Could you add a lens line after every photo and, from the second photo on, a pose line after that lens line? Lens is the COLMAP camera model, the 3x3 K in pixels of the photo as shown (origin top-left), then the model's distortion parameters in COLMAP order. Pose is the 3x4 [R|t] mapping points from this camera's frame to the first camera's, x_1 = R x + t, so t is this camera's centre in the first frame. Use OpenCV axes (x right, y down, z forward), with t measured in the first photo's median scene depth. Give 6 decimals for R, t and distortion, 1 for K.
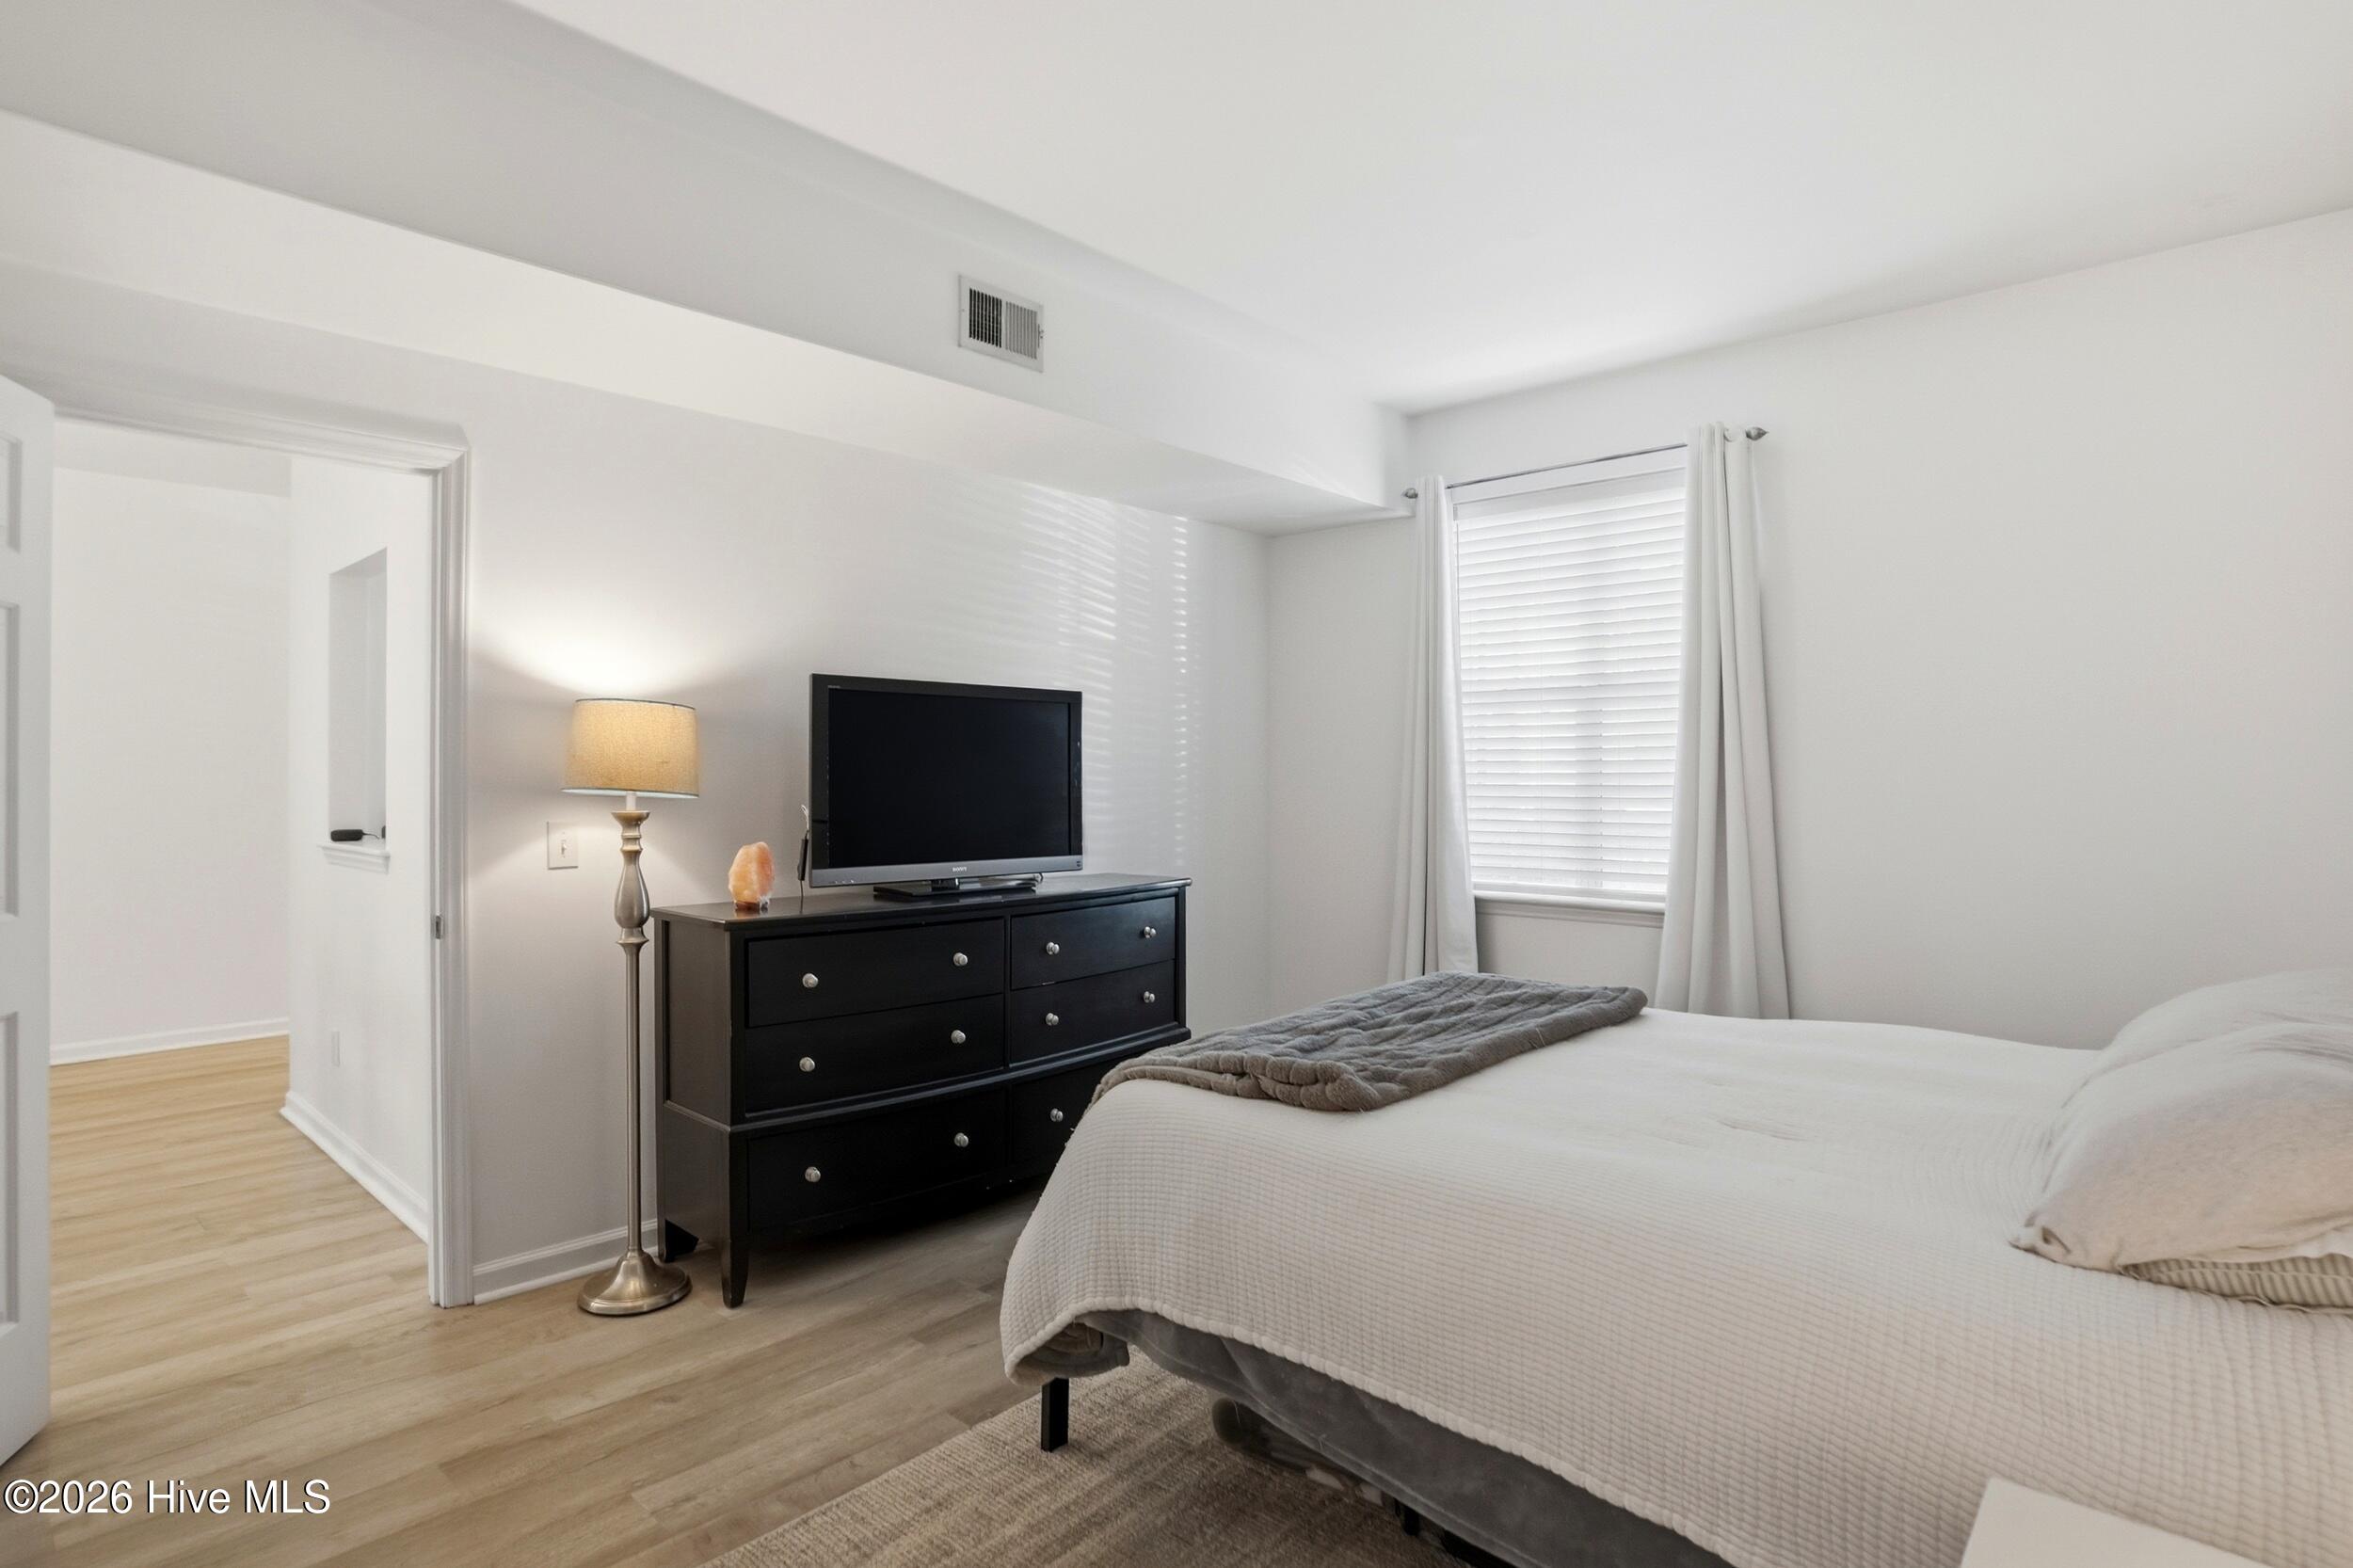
lens RADIAL K [[1178.9, 0, 1163.0], [0, 1178.9, 775.4], [0, 0, 1]] dist [-0.073570, 0.032837]
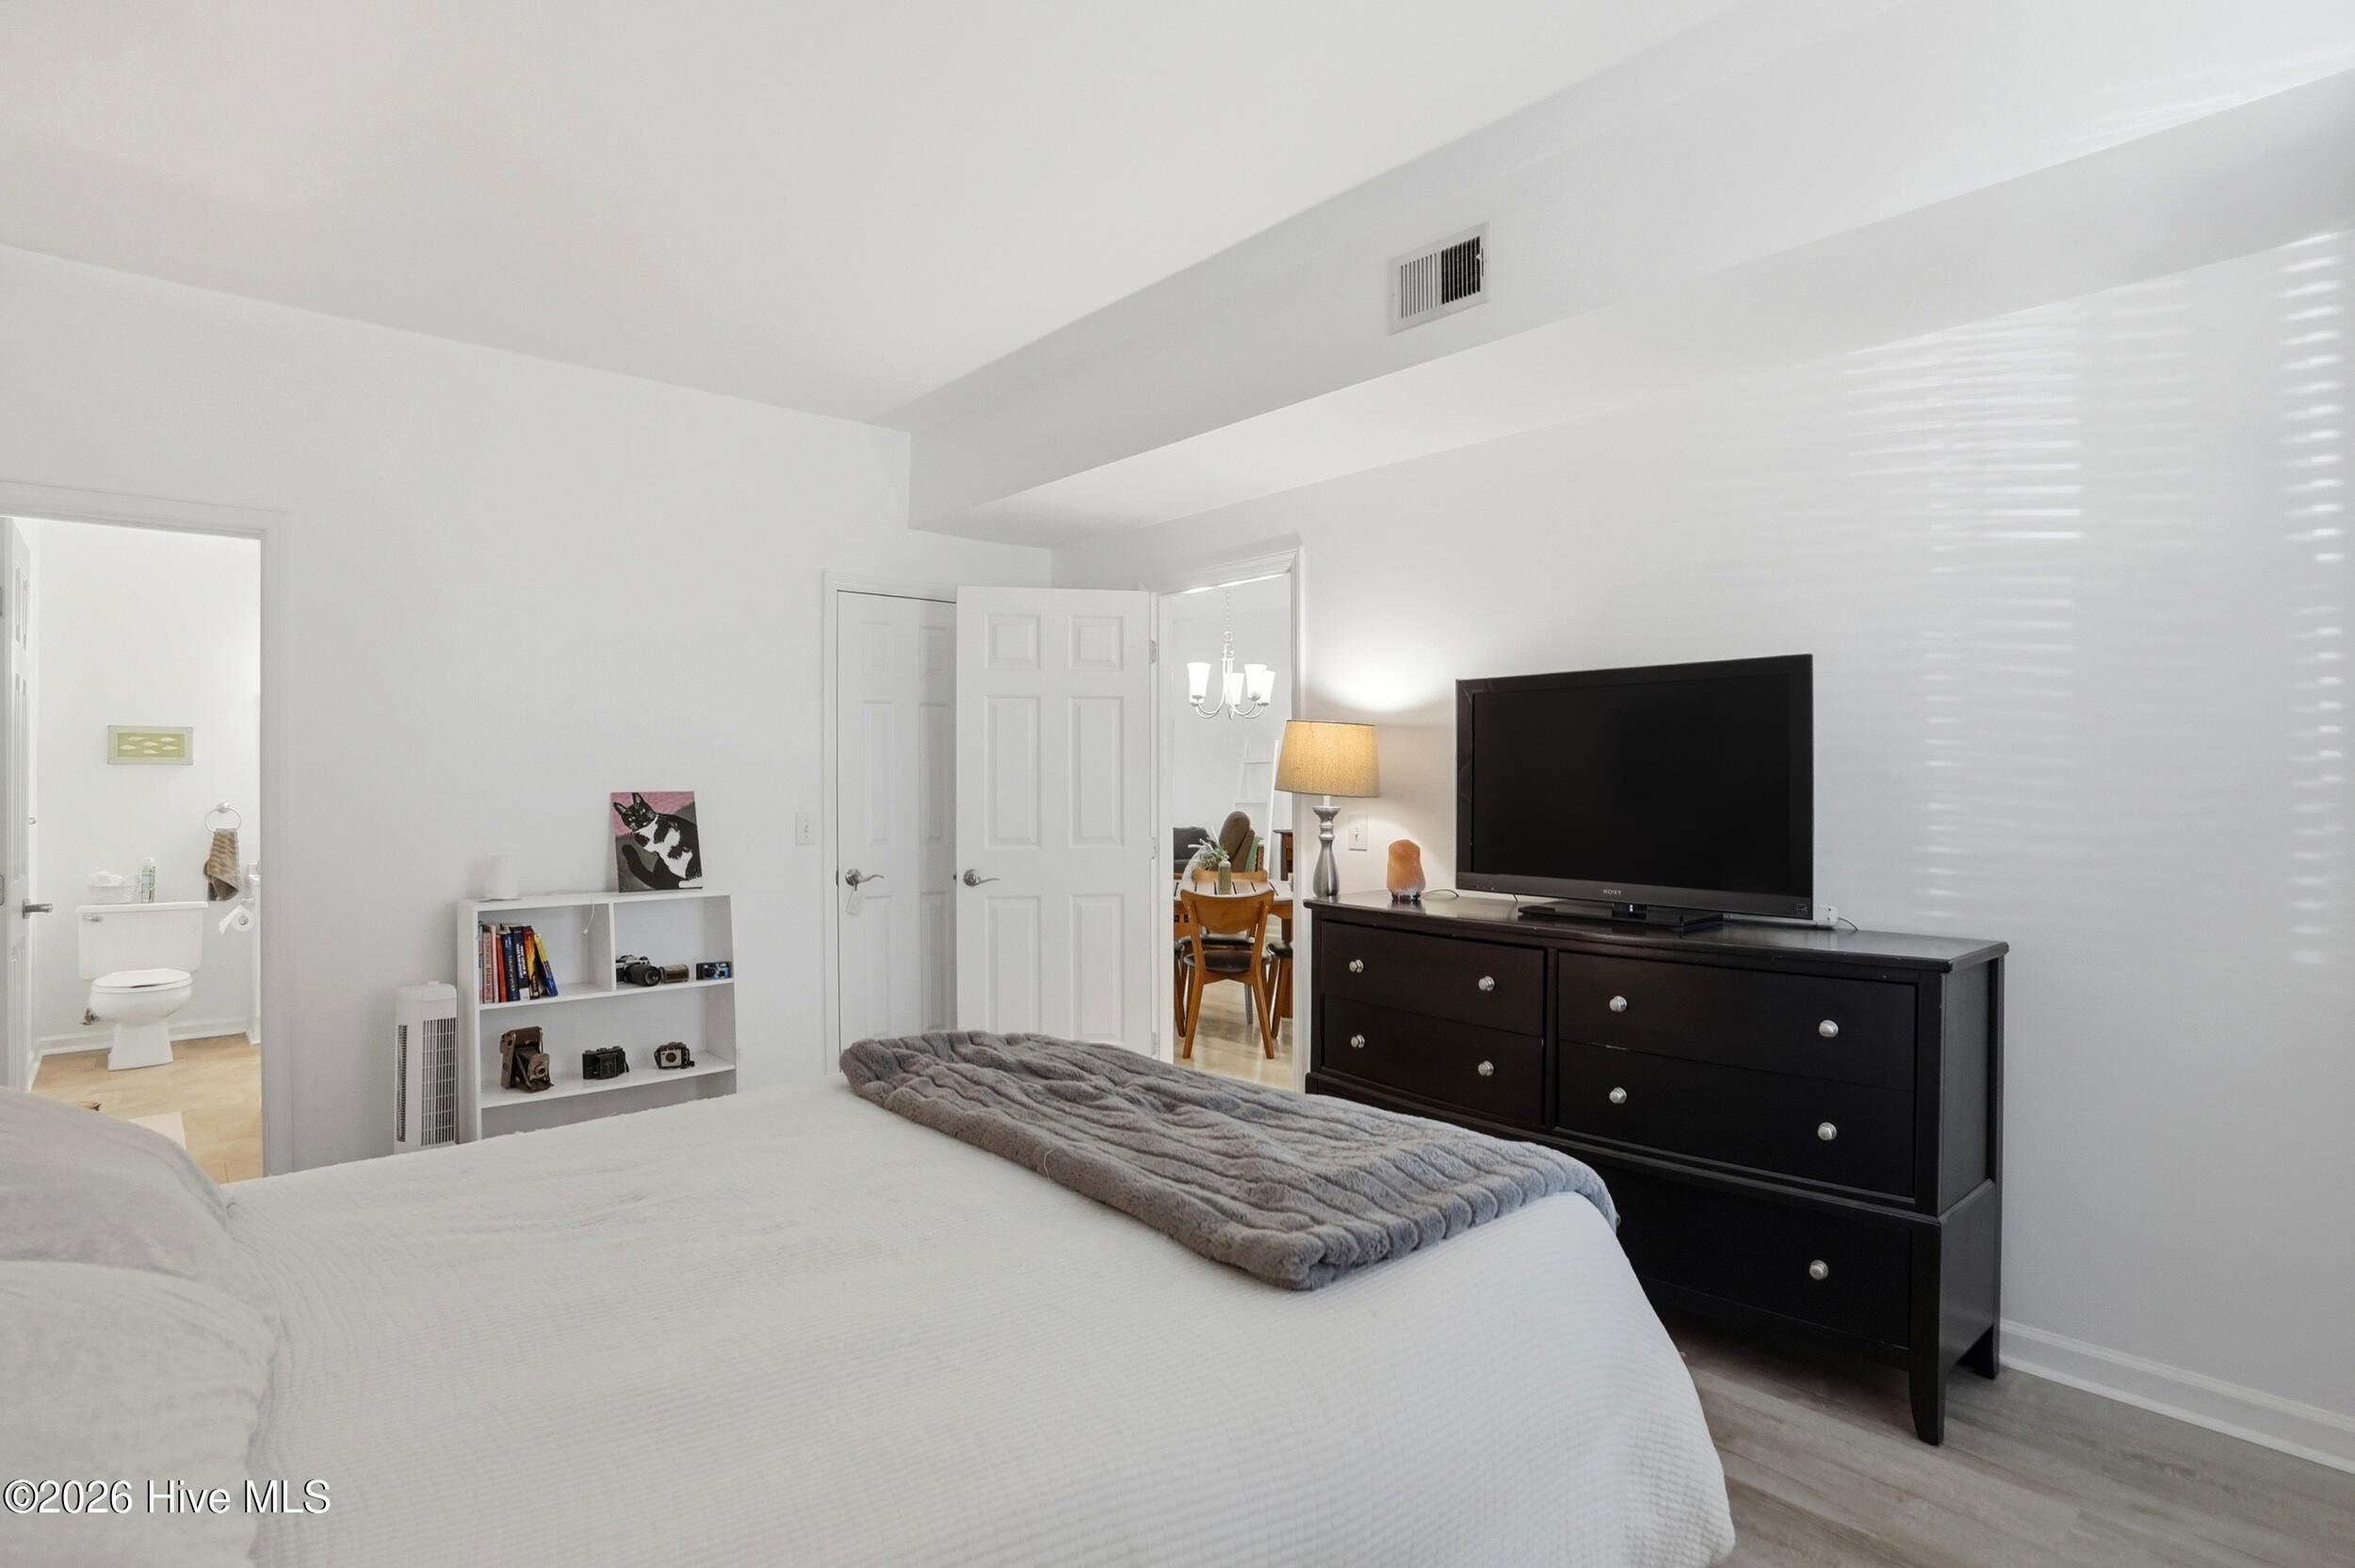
lens RADIAL K [[1179.8, 0, 1164.0], [0, 1179.8, 775.4], [0, 0, 1]] dist [-0.073570, 0.032837]
pose [[-0.093362, -0.001078, -0.995632, 0.745833], [0.000826, 0.999999, -0.001160, -0.002400], [0.995632, -0.000930, -0.093361, 0.842134]]
